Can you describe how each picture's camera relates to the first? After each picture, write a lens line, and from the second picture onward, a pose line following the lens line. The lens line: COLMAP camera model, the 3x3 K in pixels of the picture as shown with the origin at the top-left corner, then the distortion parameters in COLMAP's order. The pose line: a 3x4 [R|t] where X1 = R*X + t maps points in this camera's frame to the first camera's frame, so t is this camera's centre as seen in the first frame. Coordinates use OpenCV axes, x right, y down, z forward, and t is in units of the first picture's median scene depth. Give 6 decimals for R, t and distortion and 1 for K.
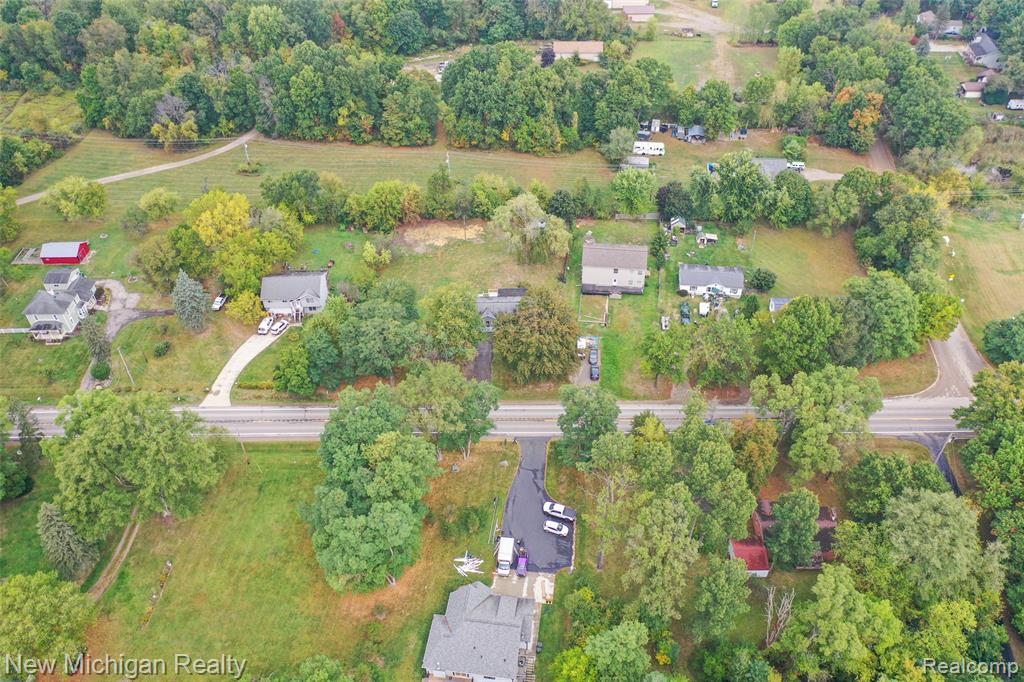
lens RADIAL K [[807.5, 0, 510.1], [0, 807.5, 339.5], [0, 0, 1]] dist [-0.002704, 0.014296]
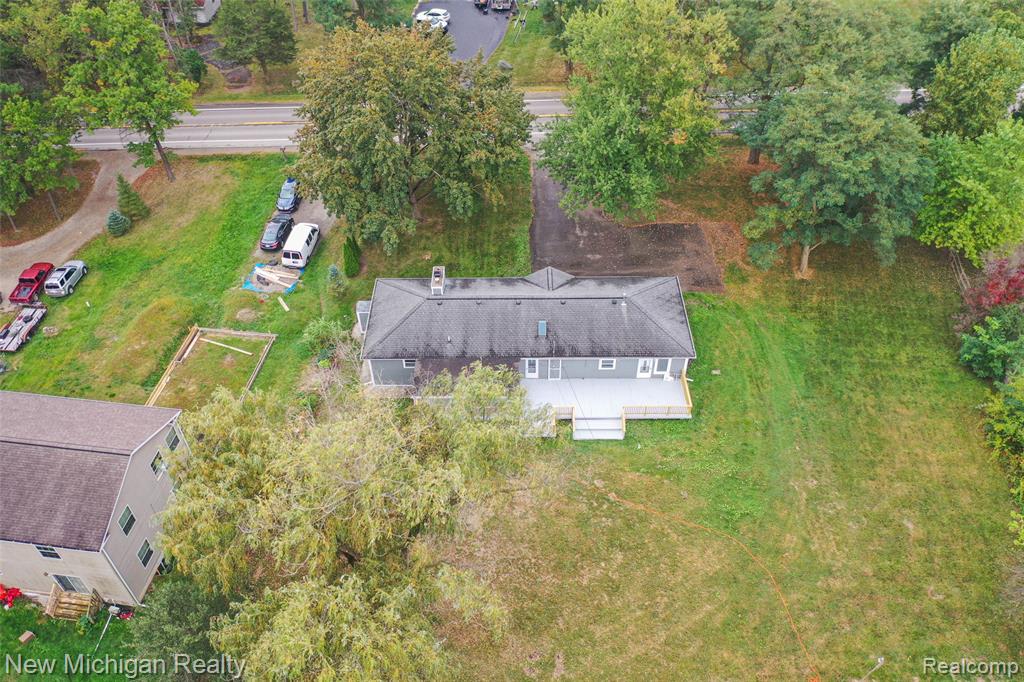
lens RADIAL K [[807.5, 0, 509.3], [0, 807.5, 344.9], [0, 0, 1]] dist [-0.002704, 0.014296]
pose [[-0.999374, 0.016510, 0.031277, -0.019644], [0.032512, 0.080794, 0.996200, -0.324949], [0.013920, 0.996594, -0.081281, 0.967494]]
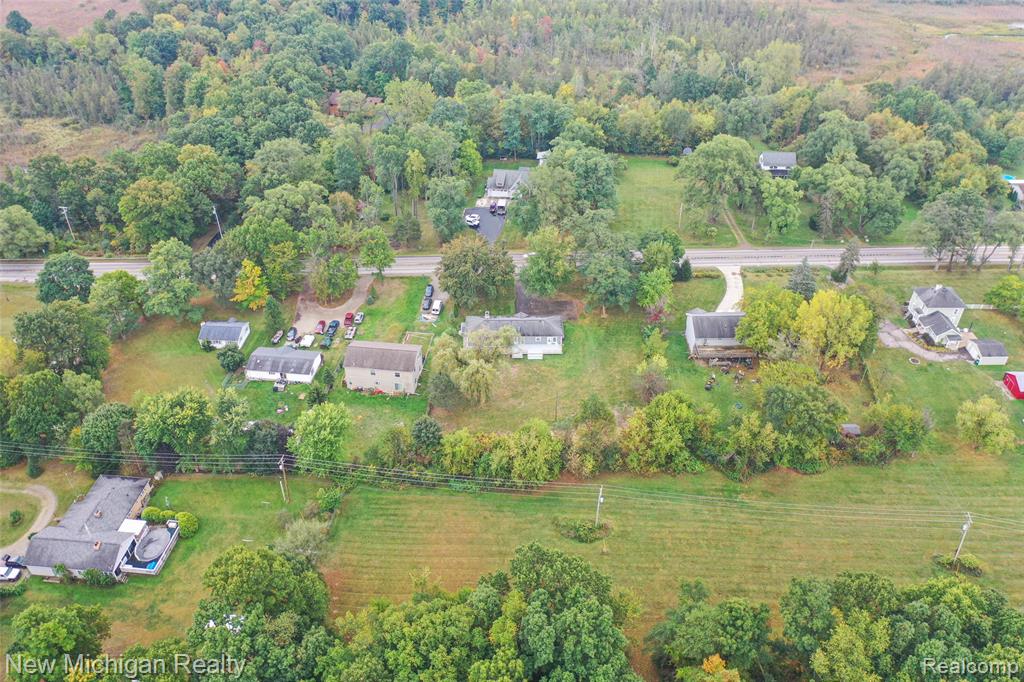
lens RADIAL K [[807.5, 0, 510.2], [0, 807.5, 340.2], [0, 0, 1]] dist [-0.002704, 0.014296]
pose [[-0.999790, 0.019992, 0.004593, -0.016367], [0.008819, 0.216735, 0.976191, -0.965144], [0.018521, 0.976026, -0.216866, 1.156798]]
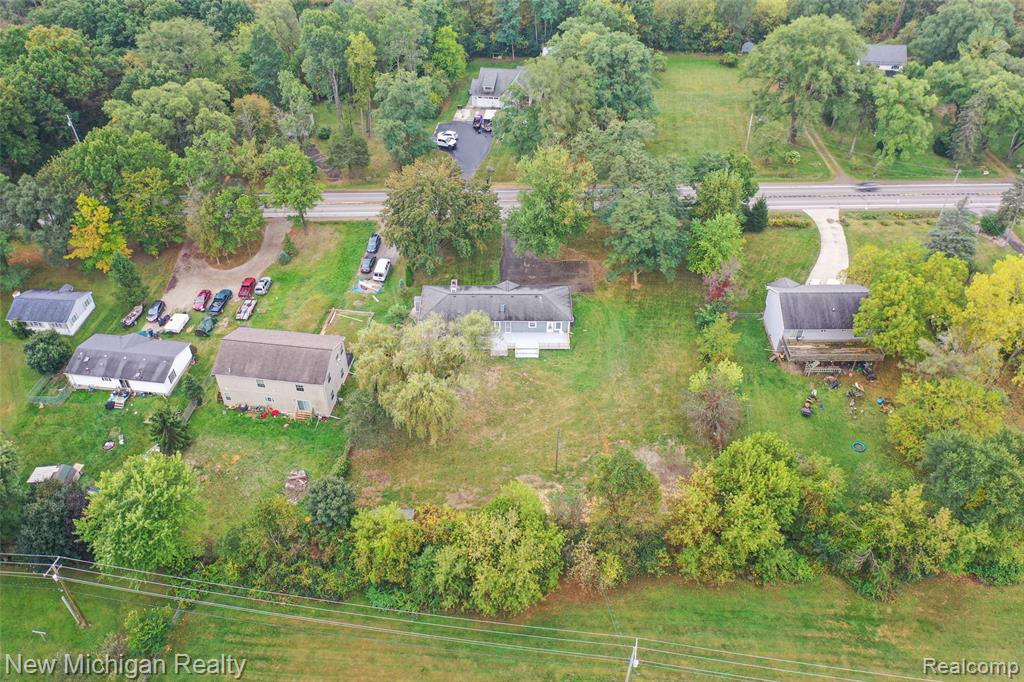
lens RADIAL K [[807.5, 0, 509.9], [0, 807.5, 342.8], [0, 0, 1]] dist [-0.002704, 0.014296]
pose [[-0.999675, 0.009305, 0.023720, -0.041984], [0.024738, 0.131523, 0.991004, -0.640231], [0.006102, 0.991269, -0.131711, 1.044326]]
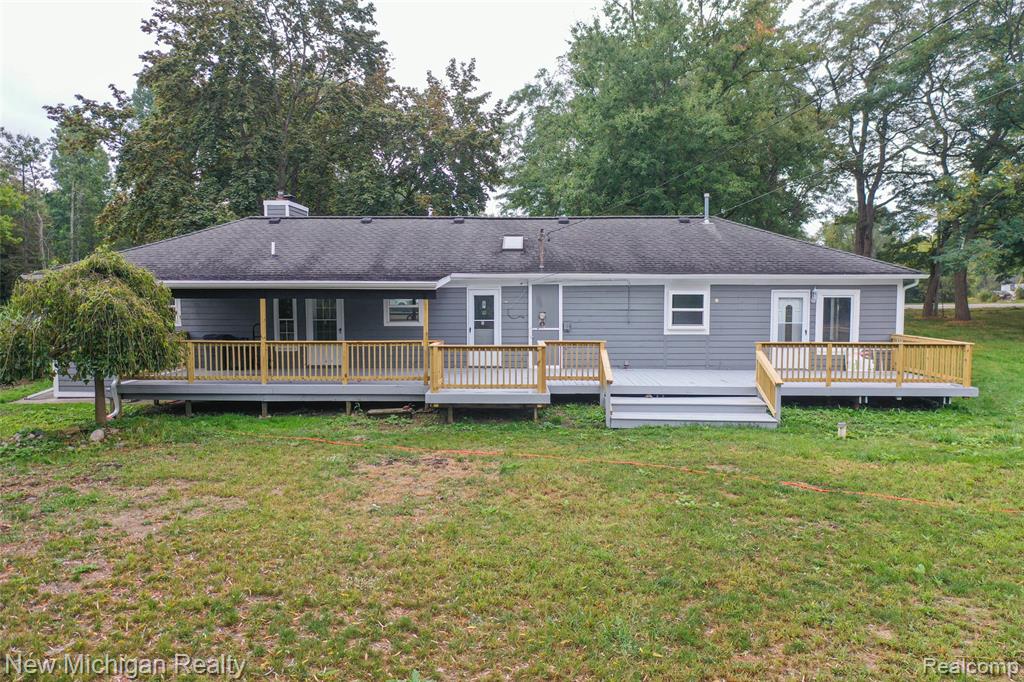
lens RADIAL K [[807.5, 0, 505.2], [0, 807.5, 338.2], [0, 0, 1]] dist [-0.002704, 0.014296]
pose [[-0.999647, 0.009093, 0.024963, -0.023896], [0.024029, 0.710294, 0.703495, -0.116780], [-0.011334, 0.703846, -0.710262, 1.027822]]
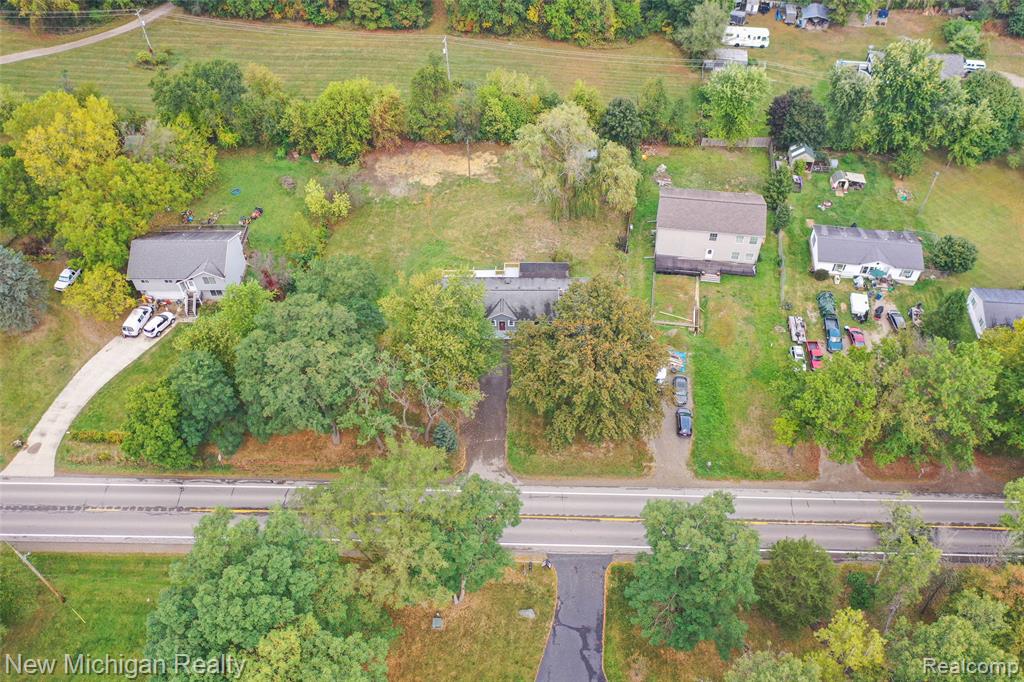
lens RADIAL K [[807.5, 0, 509.3], [0, 807.5, 339.4], [0, 0, 1]] dist [-0.002704, 0.014296]
pose [[0.999657, 0.020111, -0.016793, -0.011049], [-0.018117, 0.993608, 0.111423, -0.070718], [0.018926, -0.111080, 0.993631, 0.369165]]
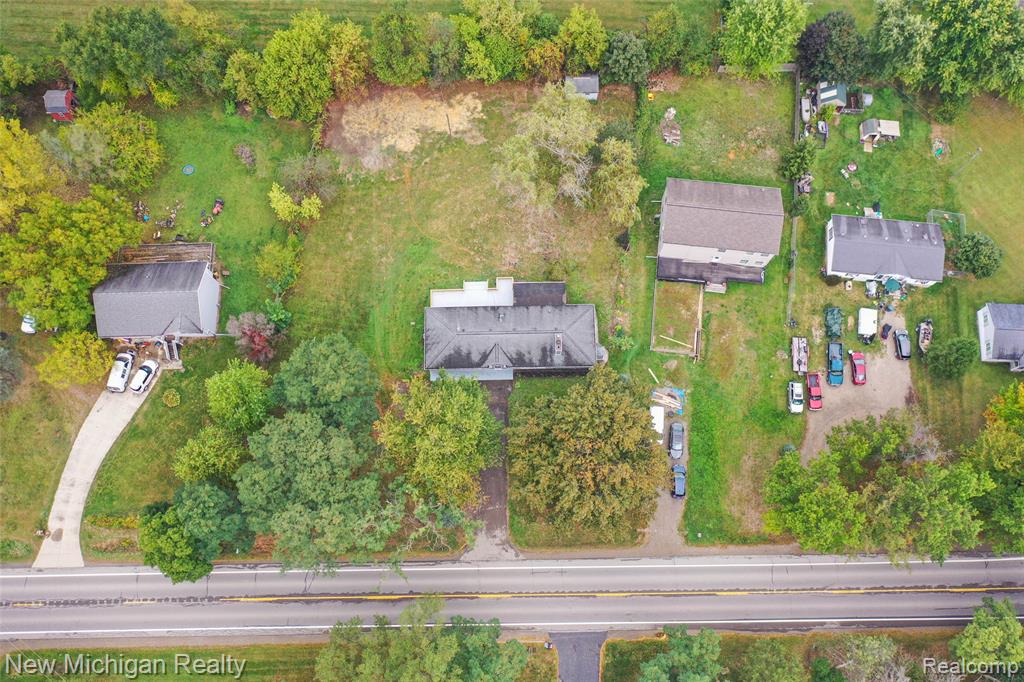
lens RADIAL K [[807.5, 0, 508.5], [0, 807.5, 339.0], [0, 0, 1]] dist [-0.002704, 0.014296]
pose [[0.999935, -0.011361, 0.000784, -0.018580], [0.009178, 0.844729, 0.535116, -0.324136], [-0.006742, -0.535074, 0.844778, 0.475680]]
